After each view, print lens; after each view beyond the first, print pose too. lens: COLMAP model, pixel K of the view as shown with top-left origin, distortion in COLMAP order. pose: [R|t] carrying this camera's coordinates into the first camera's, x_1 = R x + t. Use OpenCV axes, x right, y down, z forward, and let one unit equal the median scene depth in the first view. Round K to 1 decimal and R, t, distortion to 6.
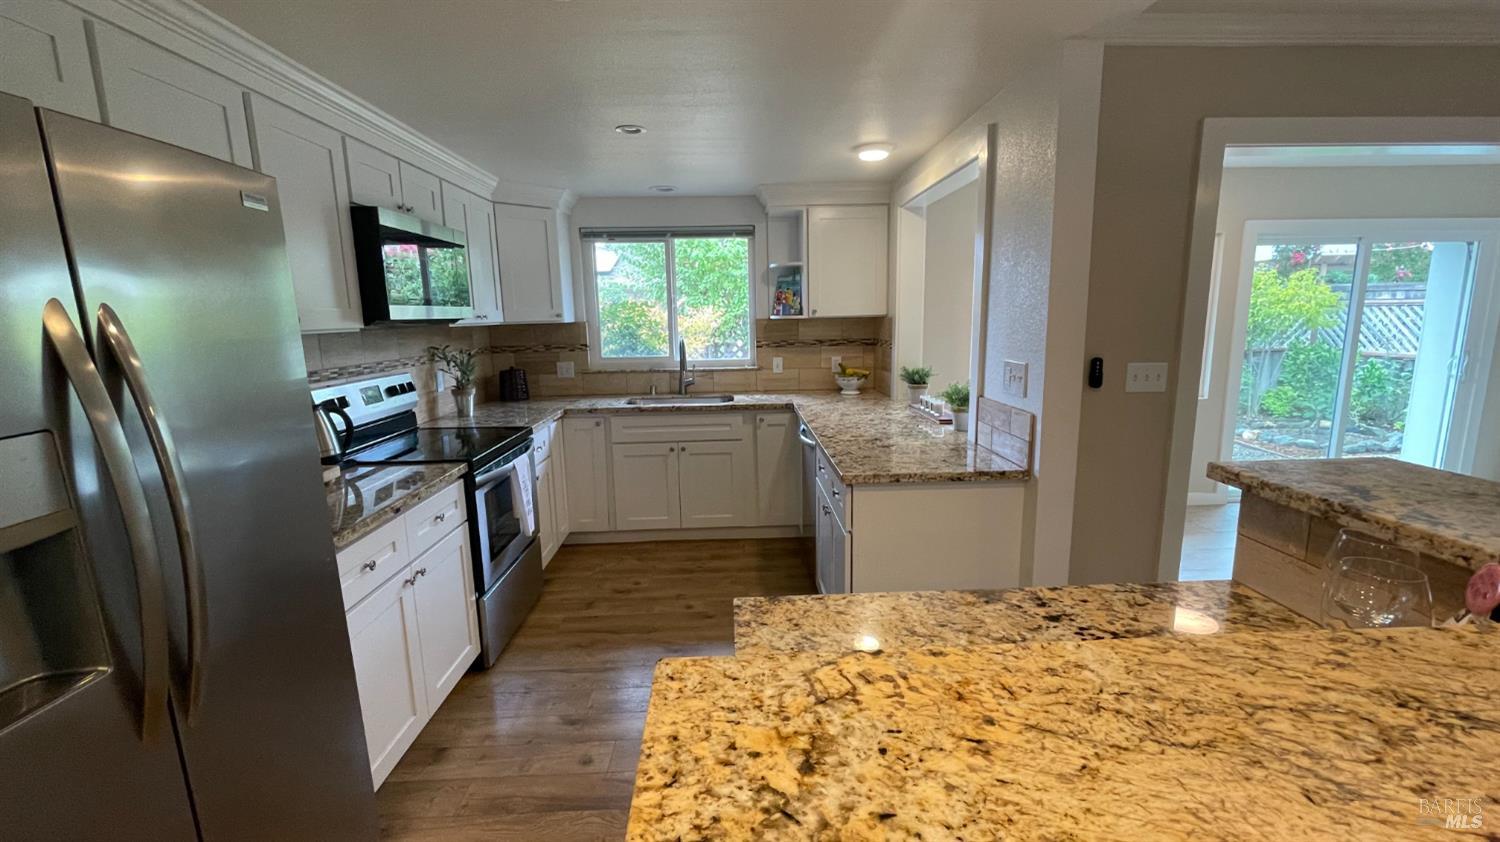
lens RADIAL K [[629.7, 0, 752.7], [0, 629.7, 424.5], [0, 0, 1]] dist [-0.003819, -0.000555]
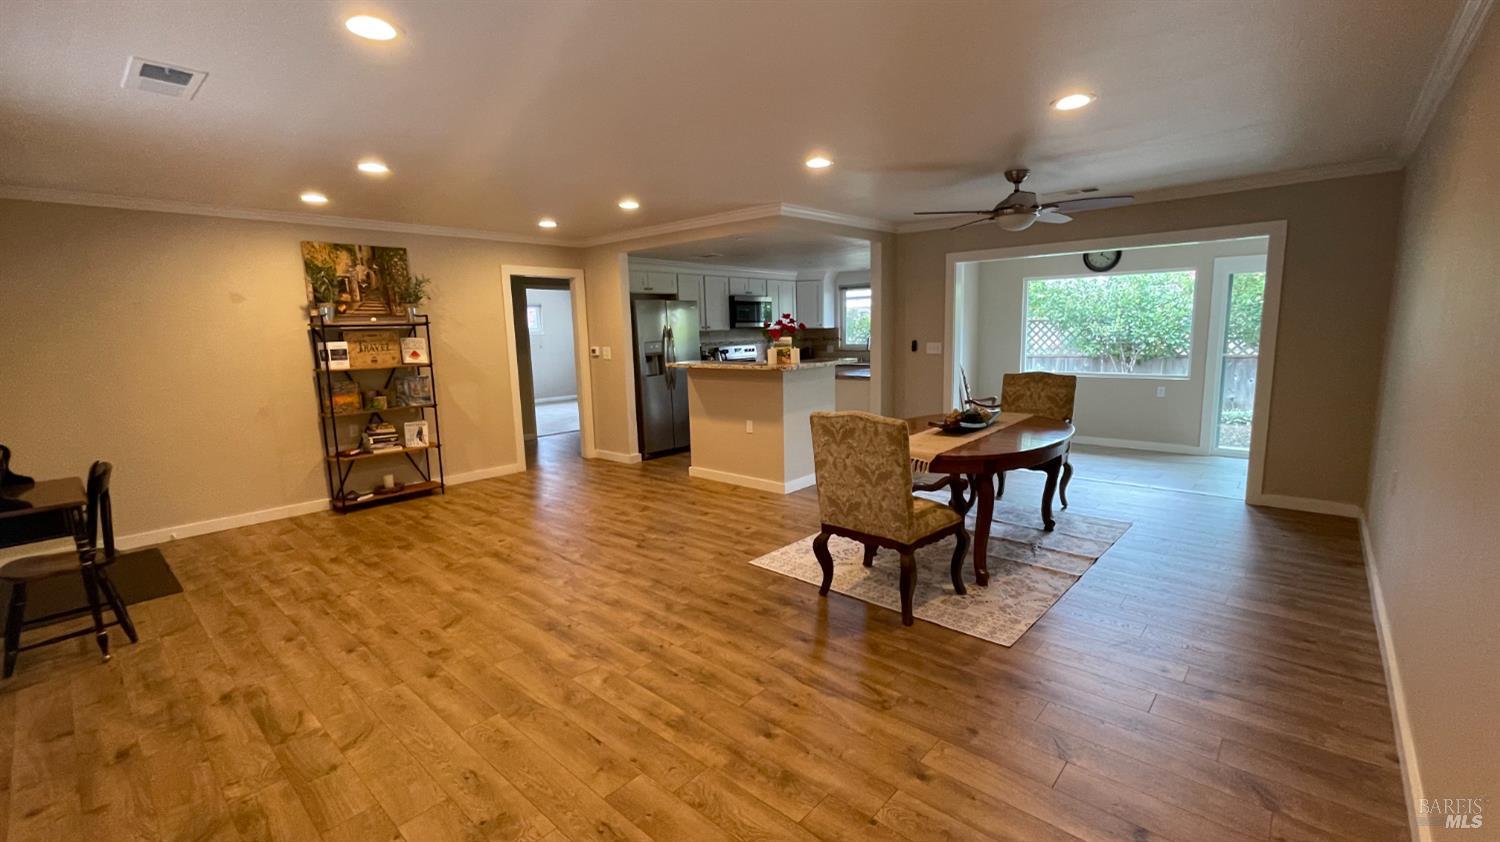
lens RADIAL K [[629.7, 0, 750.0], [0, 629.7, 420.0], [0, 0, 1]] dist [-0.003819, -0.000555]
pose [[0.726238, 0.101218, -0.679951, 3.899305], [-0.112059, 0.993302, 0.028176, 0.491791], [0.678249, 0.055732, 0.732716, -3.033924]]
